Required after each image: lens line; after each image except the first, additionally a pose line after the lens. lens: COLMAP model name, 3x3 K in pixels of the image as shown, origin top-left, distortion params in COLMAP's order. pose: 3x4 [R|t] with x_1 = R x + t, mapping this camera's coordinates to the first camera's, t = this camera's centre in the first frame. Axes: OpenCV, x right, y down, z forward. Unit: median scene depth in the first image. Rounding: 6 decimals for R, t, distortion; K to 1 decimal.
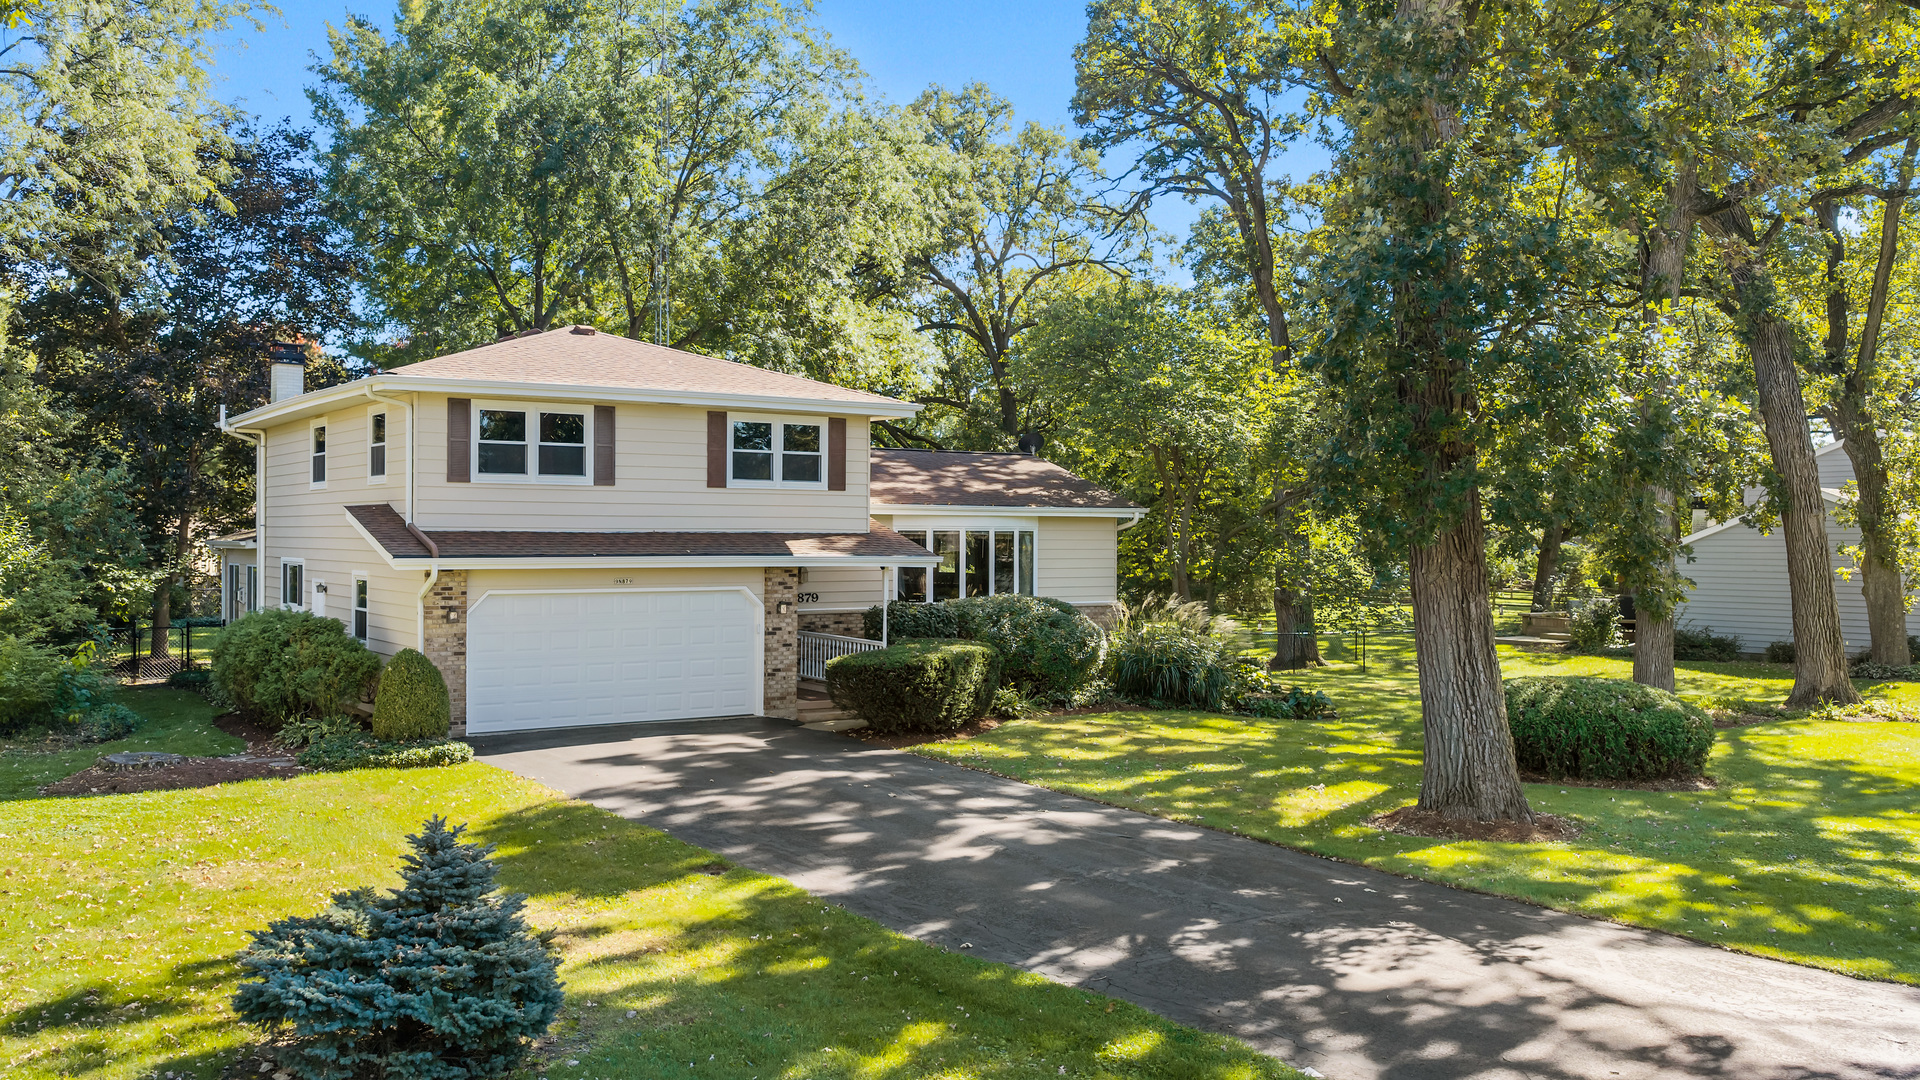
lens RADIAL K [[1623.0, 0, 960.0], [0, 1623.0, 540.0], [0, 0, 1]] dist [0.025126, -0.000062]
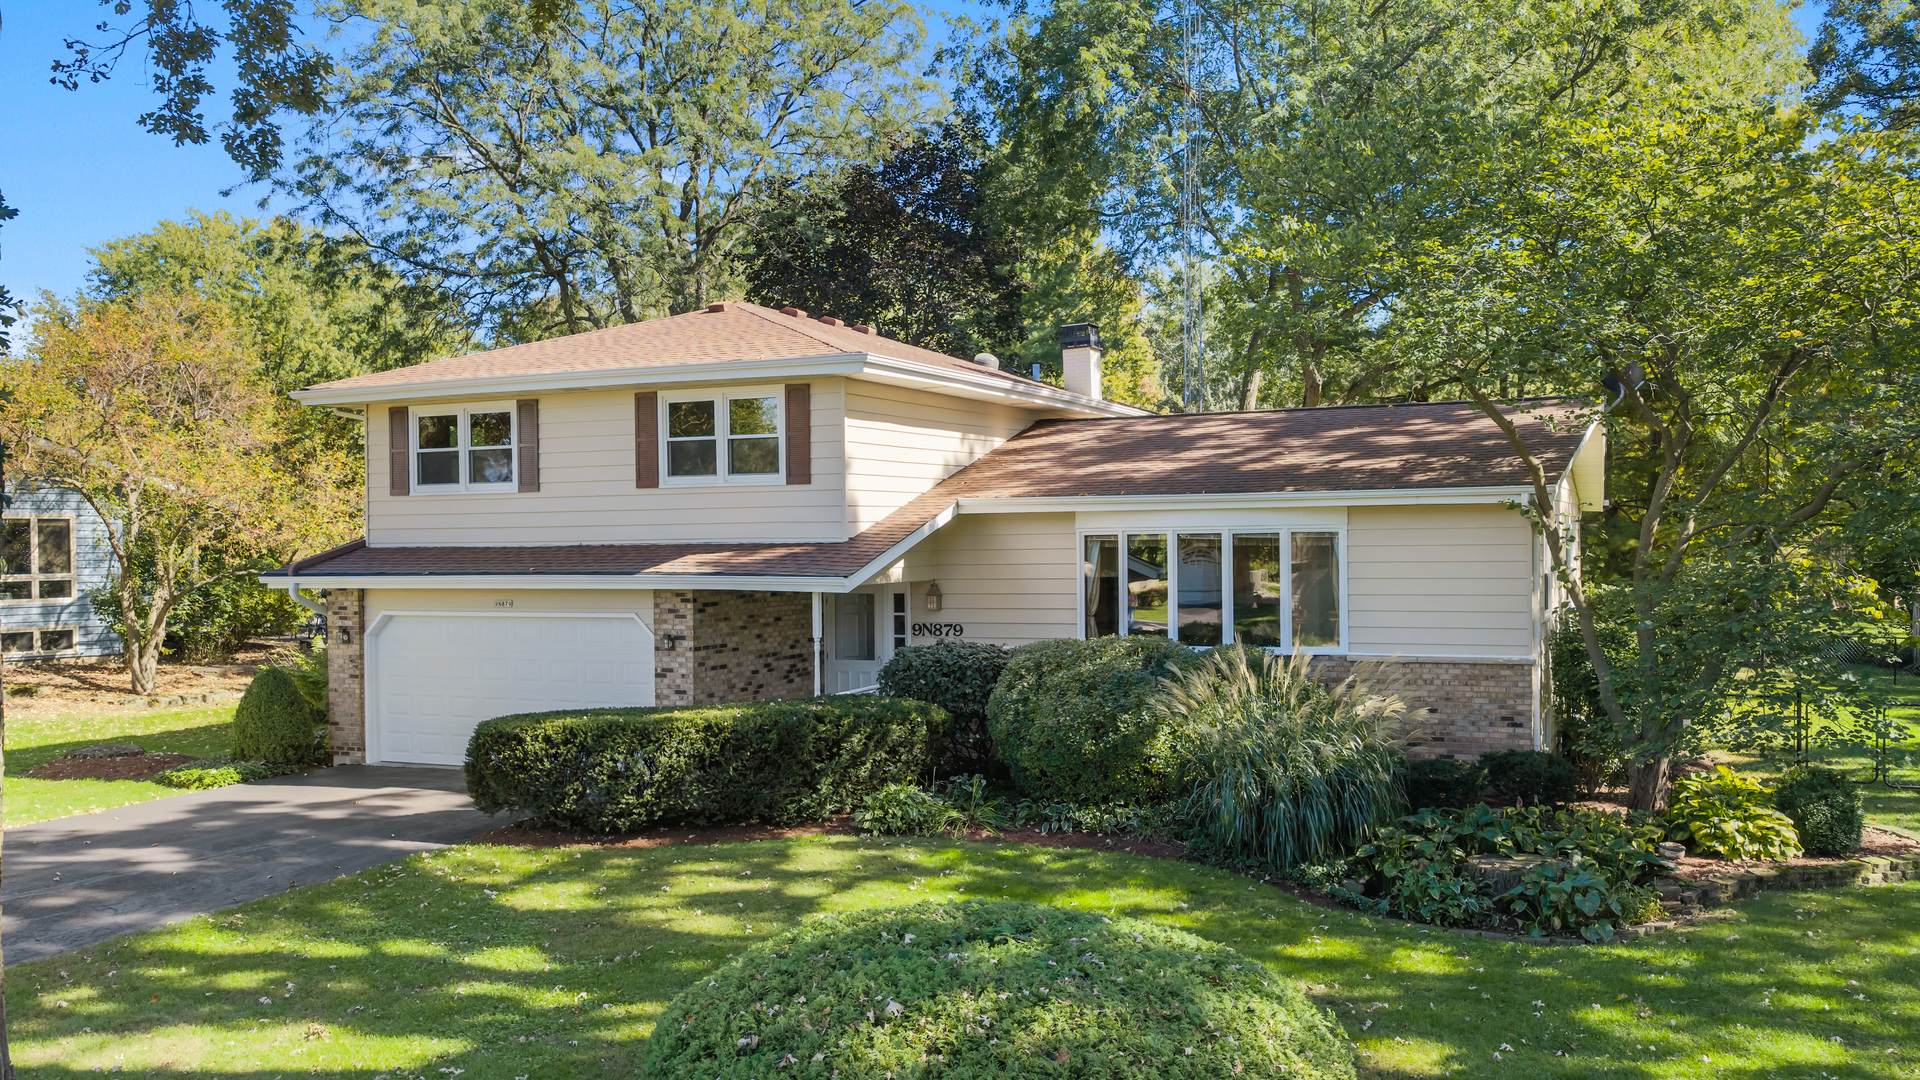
lens RADIAL K [[1644.4, 0, 961.8], [0, 1644.4, 597.3], [0, 0, 1]] dist [0.016186, -0.003702]
pose [[0.507177, 0.019756, -0.861615, 0.622716], [0.010599, 0.999519, 0.029158, -0.000760], [0.861776, -0.023921, 0.506724, 0.723532]]
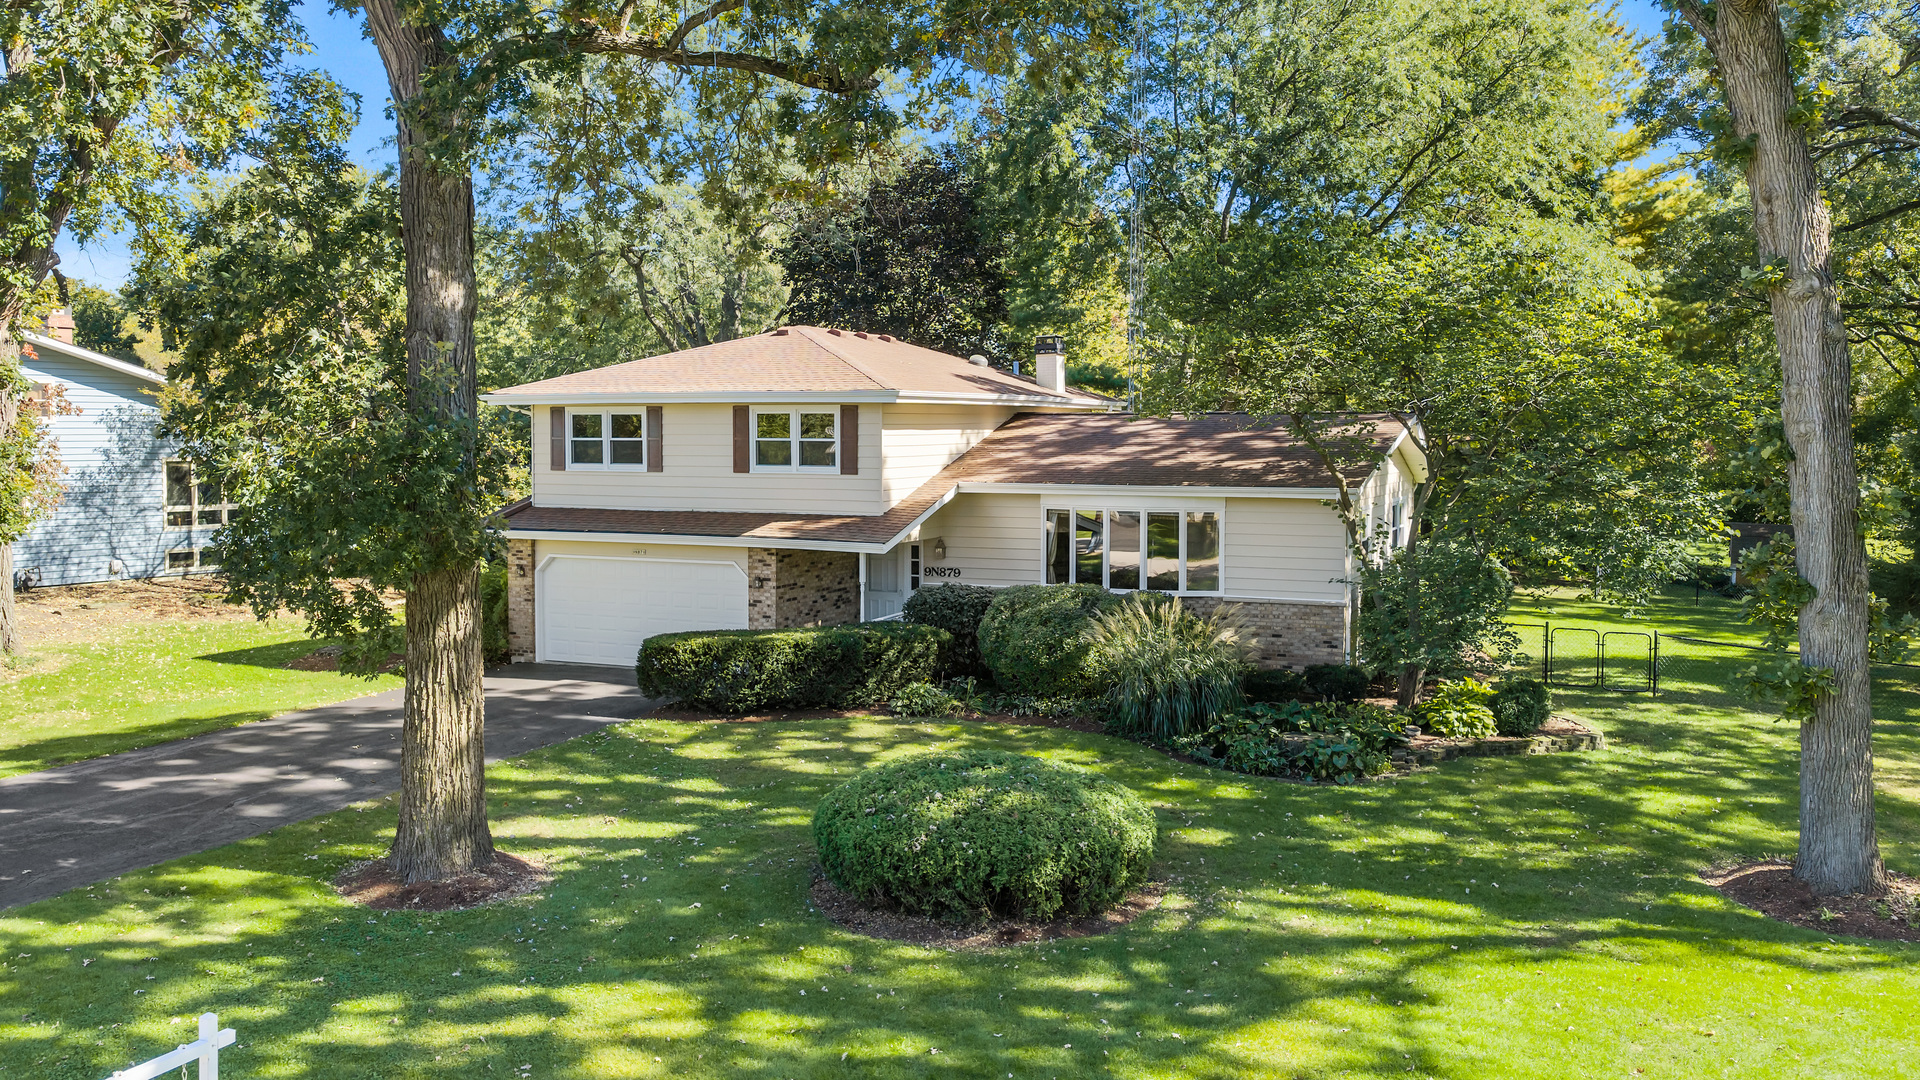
lens RADIAL K [[1623.0, 0, 960.0], [0, 1623.0, 540.0], [0, 0, 1]] dist [0.025126, -0.000062]
pose [[0.514660, 0.055307, -0.855609, 0.904356], [-0.001607, 0.997978, 0.063543, -0.057919], [0.857393, -0.031328, 0.513708, 0.545793]]
